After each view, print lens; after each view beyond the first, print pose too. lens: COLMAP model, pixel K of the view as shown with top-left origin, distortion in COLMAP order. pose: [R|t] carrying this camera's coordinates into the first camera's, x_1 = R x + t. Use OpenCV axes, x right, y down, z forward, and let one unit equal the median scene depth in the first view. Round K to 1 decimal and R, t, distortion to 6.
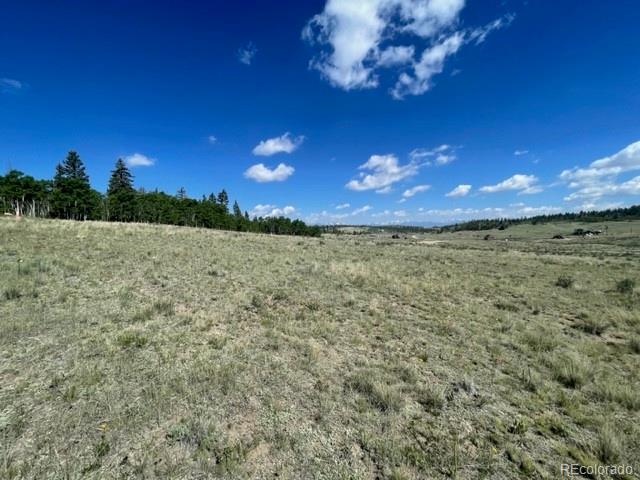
lens RADIAL K [[256.7, 0, 316.4], [0, 256.7, 243.2], [0, 0, 1]] dist [-0.007290, 0.000737]
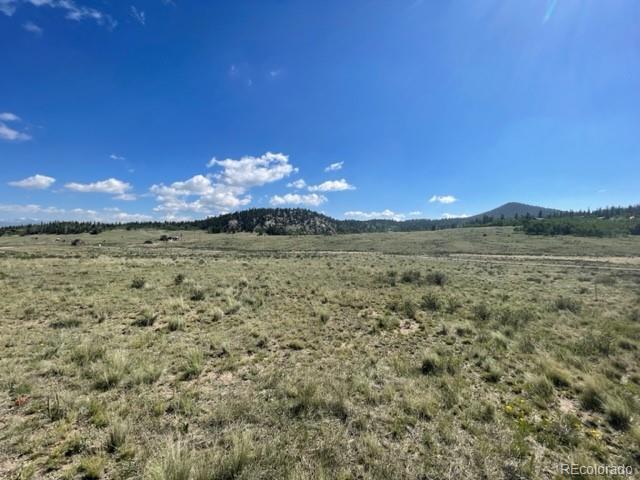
lens RADIAL K [[256.7, 0, 320.0], [0, 256.7, 239.4], [0, 0, 1]] dist [-0.007290, 0.000737]
pose [[0.238045, 0.011042, 0.971191, 0.074337], [0.021131, 0.999640, -0.016544, -0.003891], [-0.971024, 0.024460, 0.237726, -0.041394]]
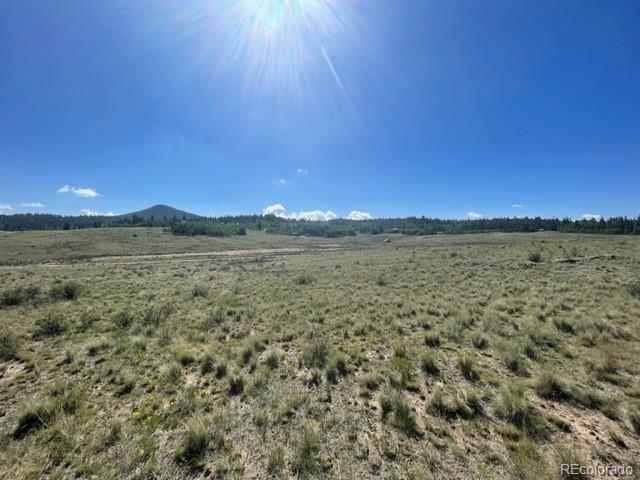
lens RADIAL K [[256.7, 0, 320.2], [0, 256.7, 240.0], [0, 0, 1]] dist [-0.007290, 0.000737]
pose [[-0.814818, 0.017943, 0.579440, 0.080207], [0.039958, 0.998882, 0.025258, -0.003138], [-0.578339, 0.043734, -0.814624, -0.083519]]
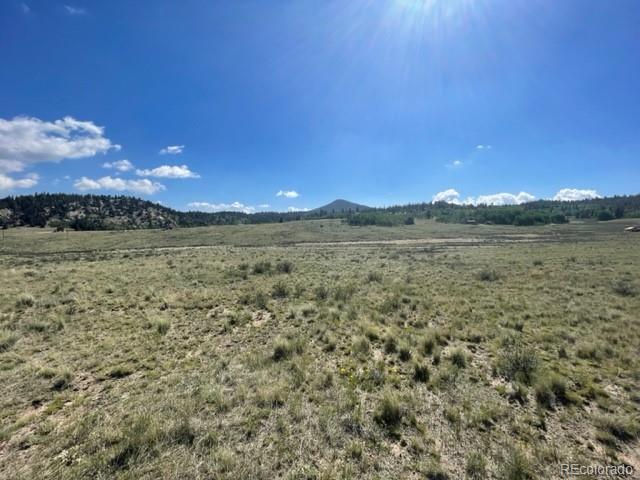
lens RADIAL K [[256.7, 0, 319.3], [0, 256.7, 239.5], [0, 0, 1]] dist [-0.007290, 0.000737]
pose [[-0.316831, -0.015676, 0.948353, 0.096675], [0.053038, 0.998006, 0.034216, -0.004213], [-0.946998, 0.061139, -0.315368, -0.048599]]
